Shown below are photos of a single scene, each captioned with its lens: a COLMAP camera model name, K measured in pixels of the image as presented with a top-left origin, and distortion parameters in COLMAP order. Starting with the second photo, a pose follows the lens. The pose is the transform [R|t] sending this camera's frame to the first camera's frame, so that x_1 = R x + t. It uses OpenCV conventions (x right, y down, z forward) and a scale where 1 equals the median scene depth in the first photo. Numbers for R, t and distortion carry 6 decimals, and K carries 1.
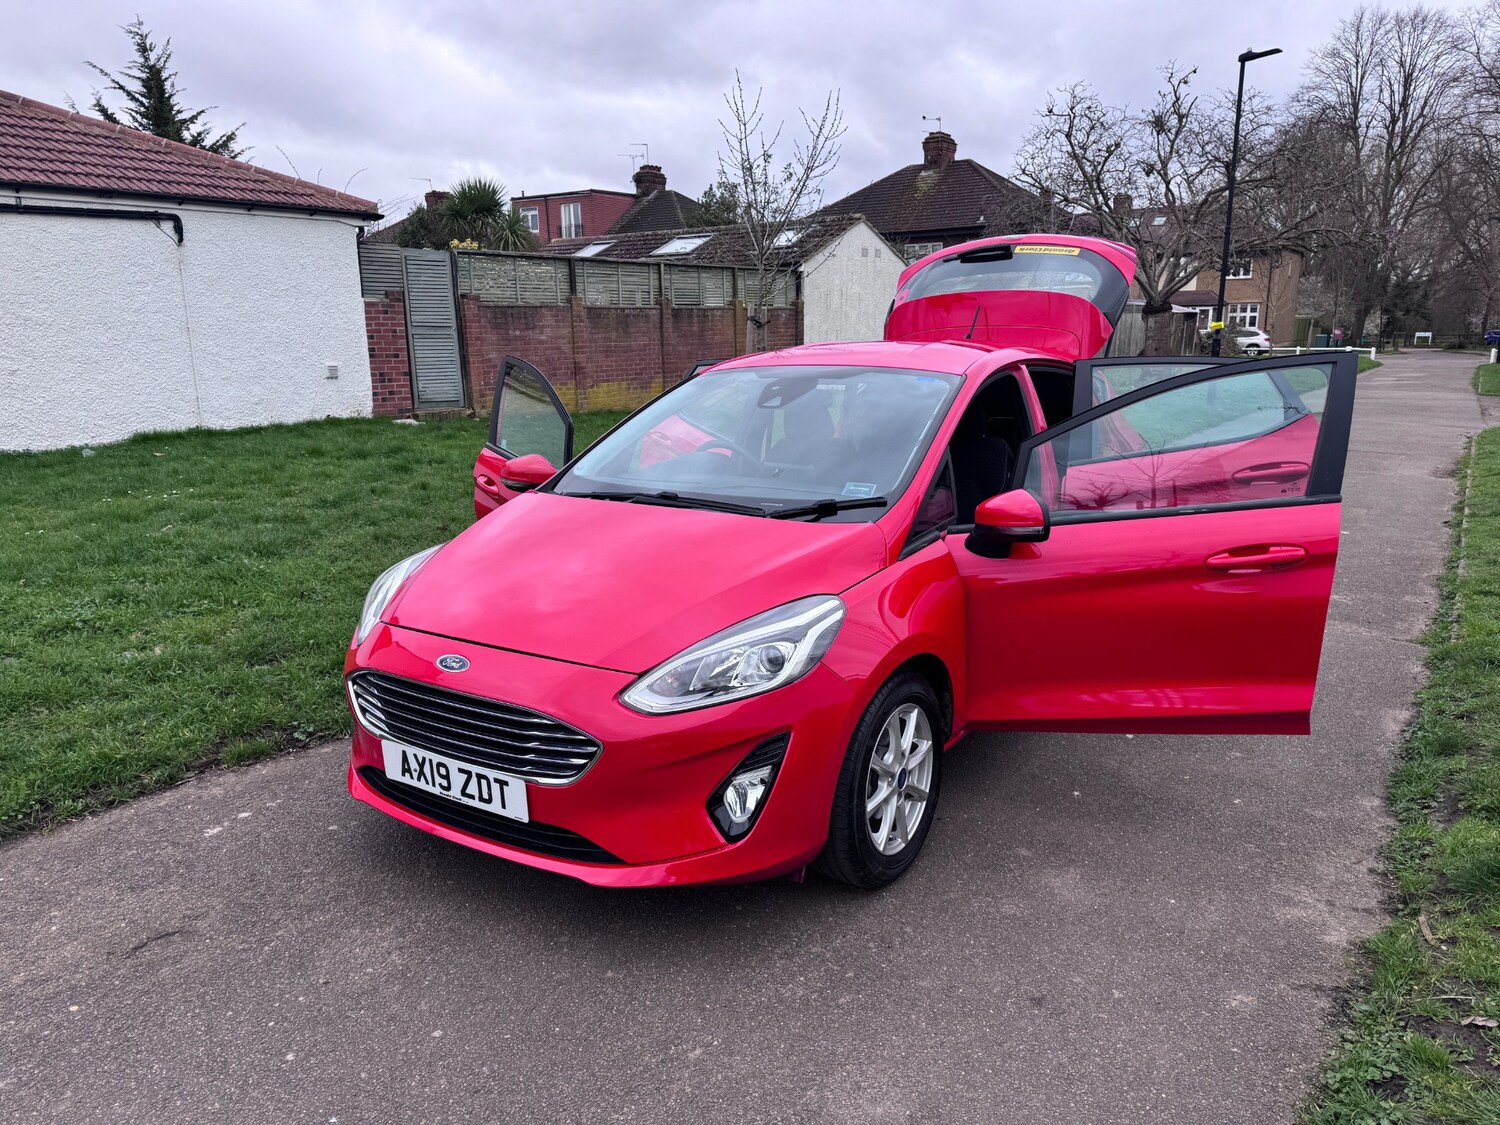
lens RADIAL K [[1063.1, 0, 701.5], [0, 1063.1, 563.5], [0, 0, 1]] dist [0.024229, -0.028593]
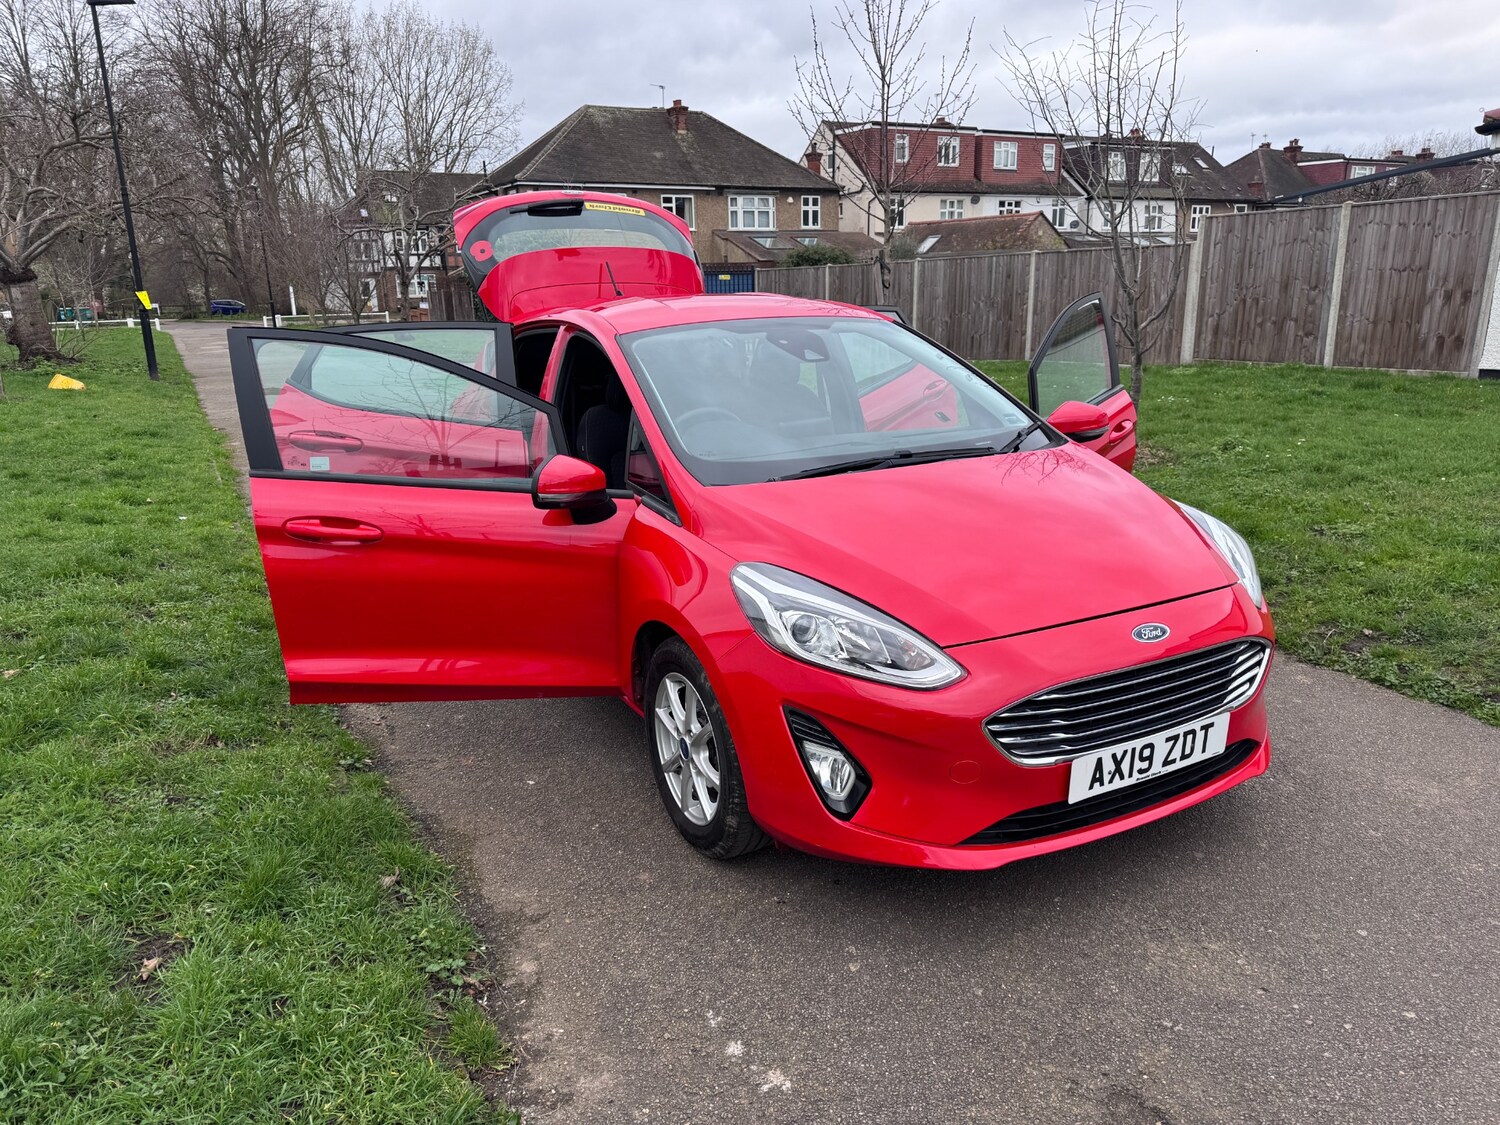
lens RADIAL K [[1077.1, 0, 750.4], [0, 1077.1, 581.7], [0, 0, 1]] dist [0.007002, -0.008981]
pose [[0.448752, -0.236850, 0.861698, -0.948637], [0.203694, 0.965966, 0.159431, -0.135329], [-0.870132, 0.103977, 0.481725, 0.679544]]
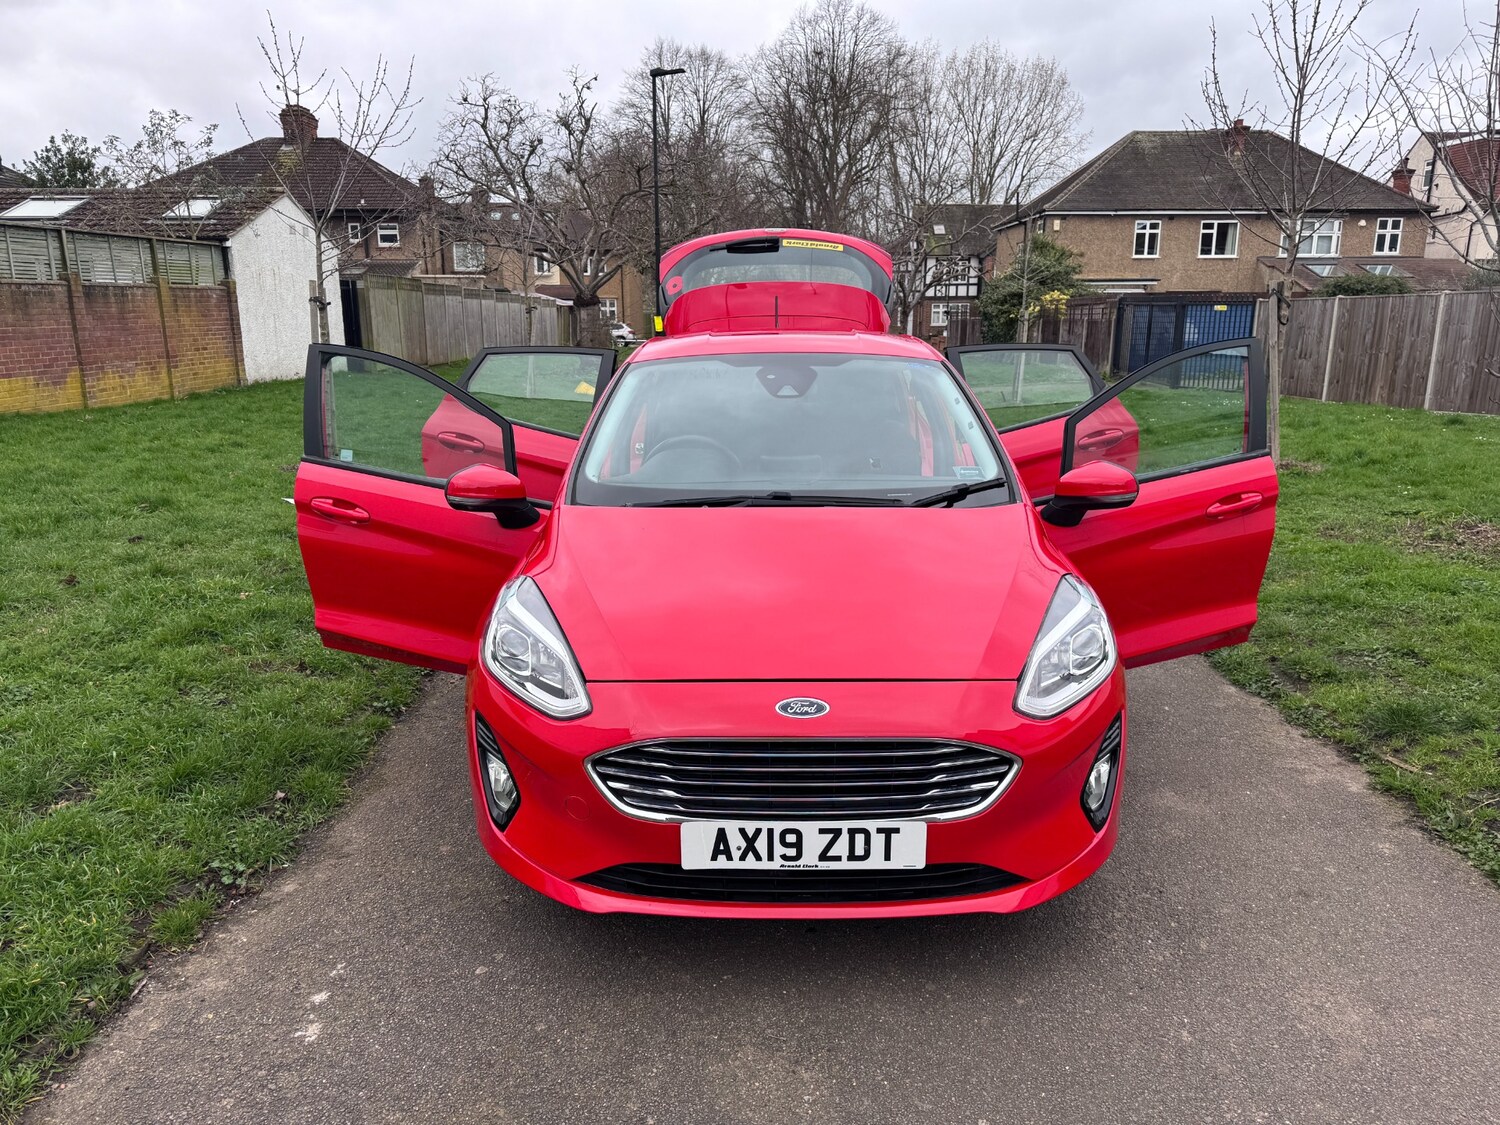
lens RADIAL K [[1060.0, 0, 730.3], [0, 1060.0, 561.1], [0, 0, 1]] dist [0.062865, -0.084230]
pose [[0.827292, -0.115237, 0.549826, -0.584967], [0.110428, 0.992998, 0.041966, -0.050995], [-0.550812, 0.025998, 0.834224, 0.262317]]
